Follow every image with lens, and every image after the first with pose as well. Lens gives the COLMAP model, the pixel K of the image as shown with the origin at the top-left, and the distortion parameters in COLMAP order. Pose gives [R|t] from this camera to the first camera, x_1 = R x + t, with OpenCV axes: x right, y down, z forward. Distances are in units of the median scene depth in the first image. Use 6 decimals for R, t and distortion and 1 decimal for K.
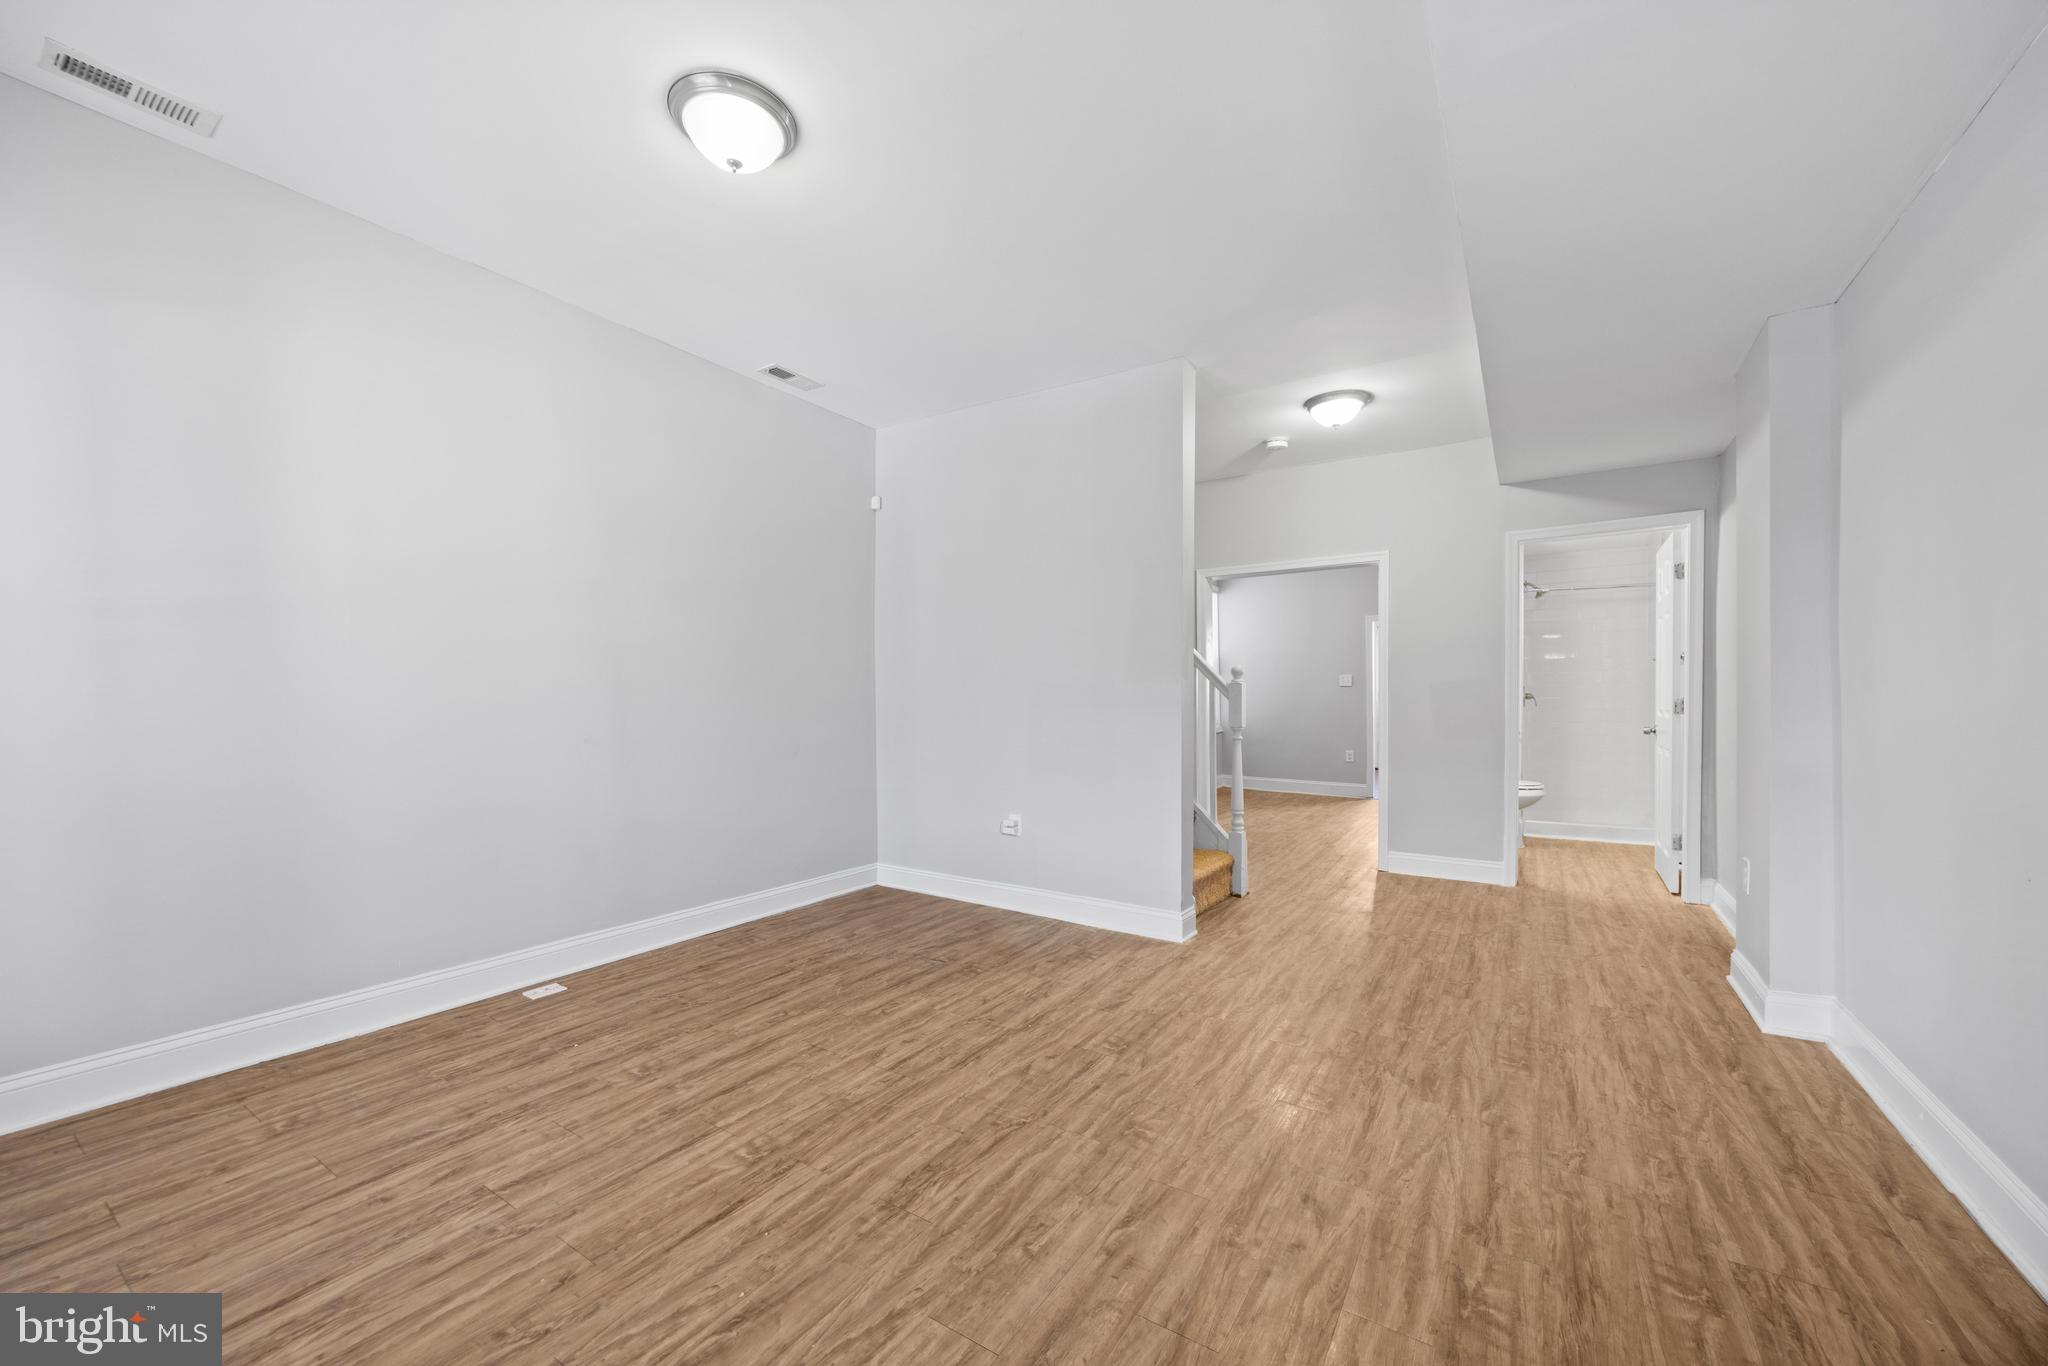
lens RADIAL K [[777.4, 0, 1034.7], [0, 777.4, 693.6], [0, 0, 1]] dist [-0.002482, 0.000594]
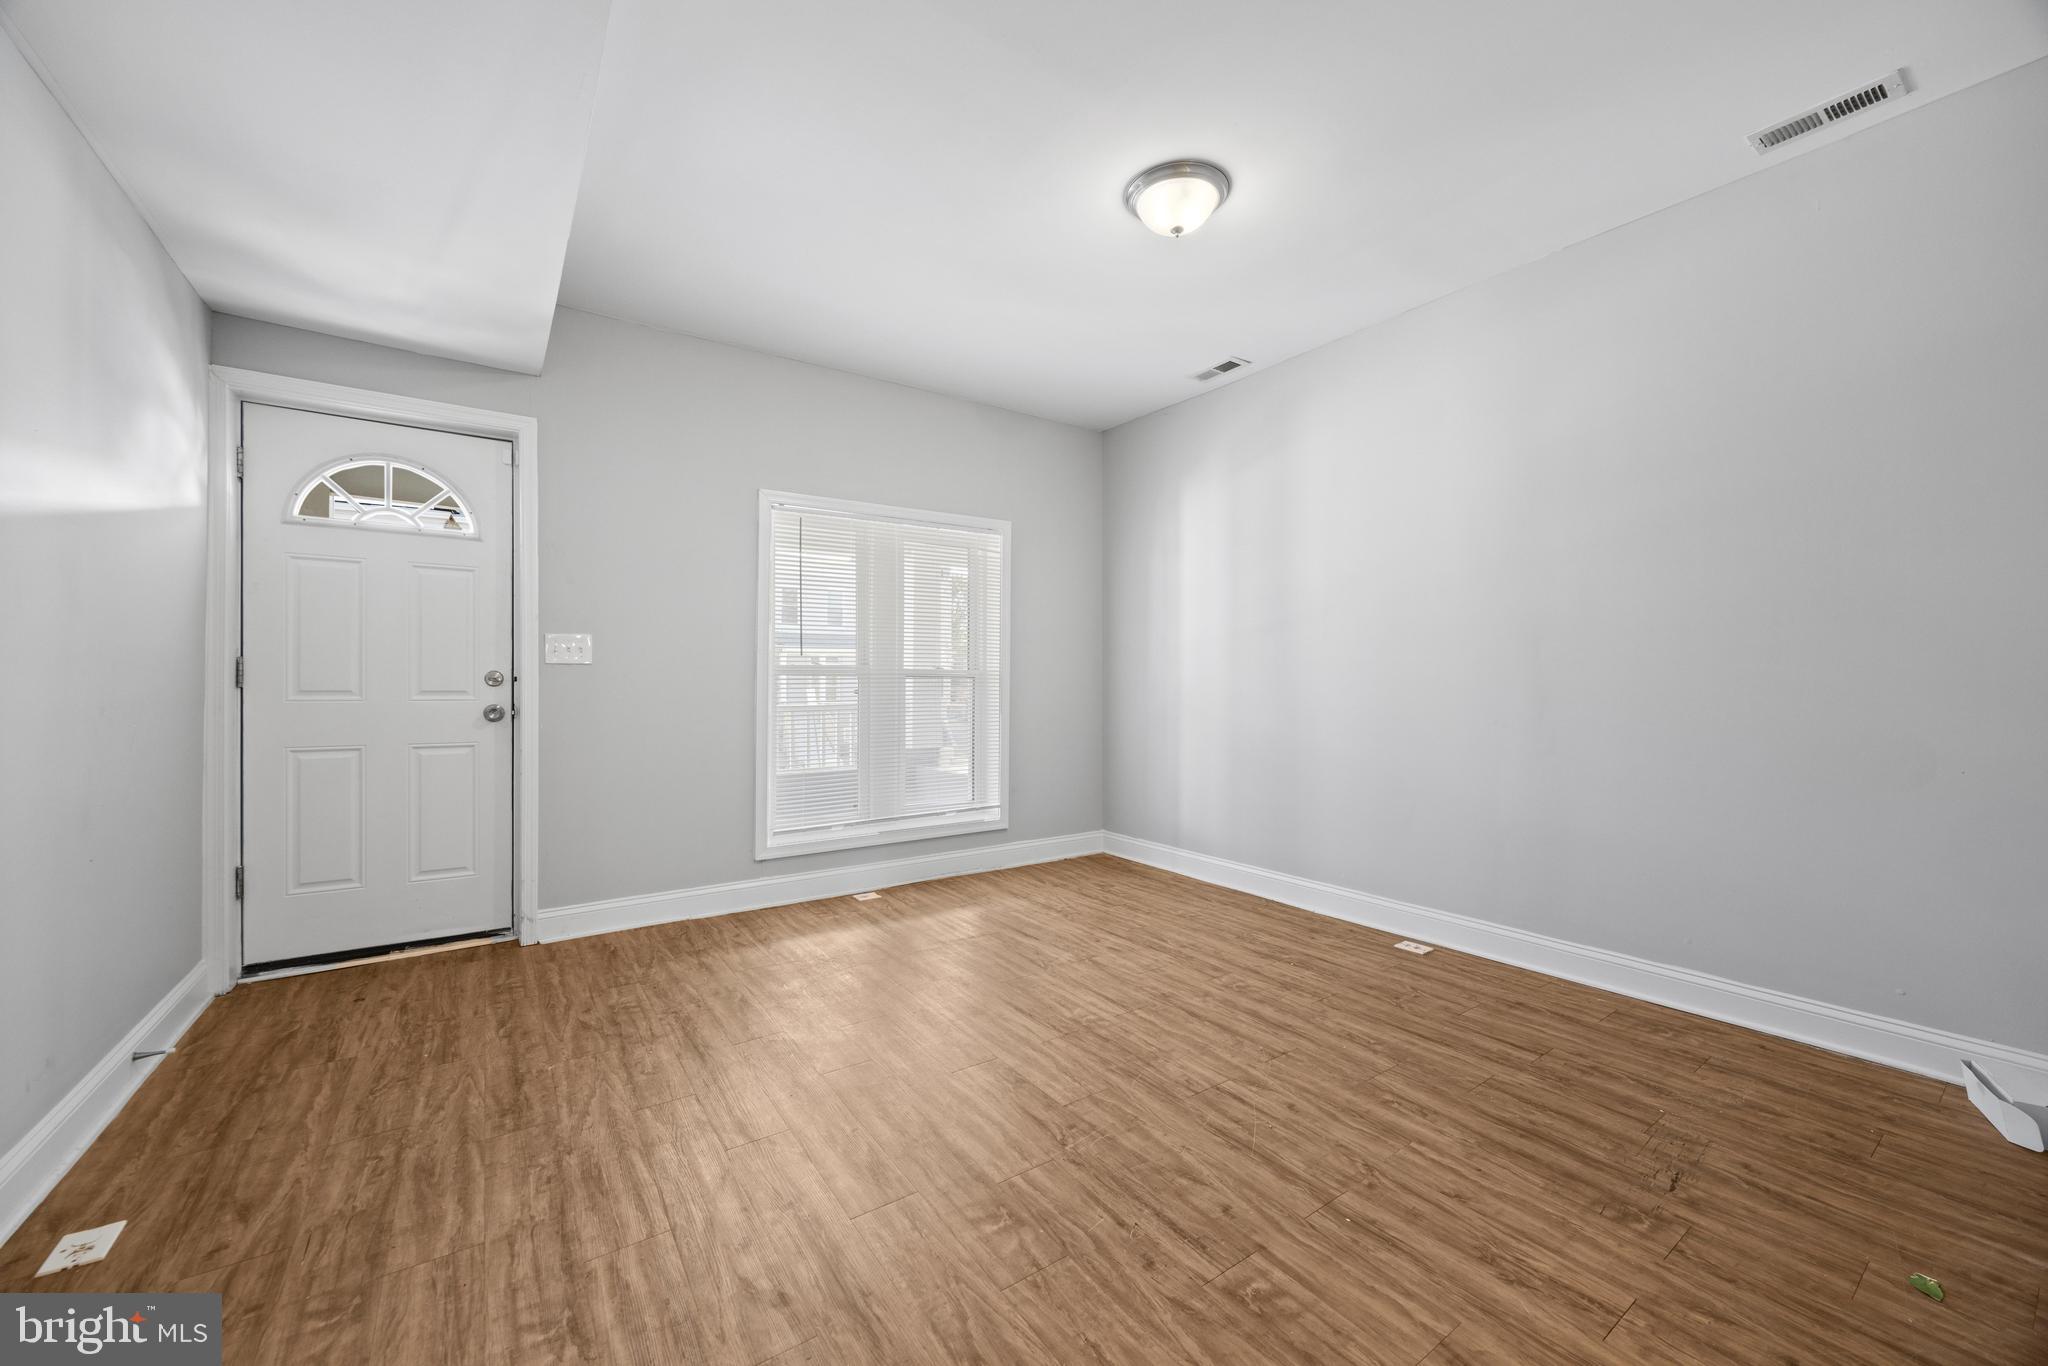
lens RADIAL K [[777.4, 0, 1034.8], [0, 777.4, 684.3], [0, 0, 1]] dist [-0.002482, 0.000594]
pose [[-0.373944, 0.001898, -0.927449, 0.684918], [0.007662, 0.999970, -0.001043, 0.007689], [0.927420, -0.007496, -0.373947, 1.060489]]
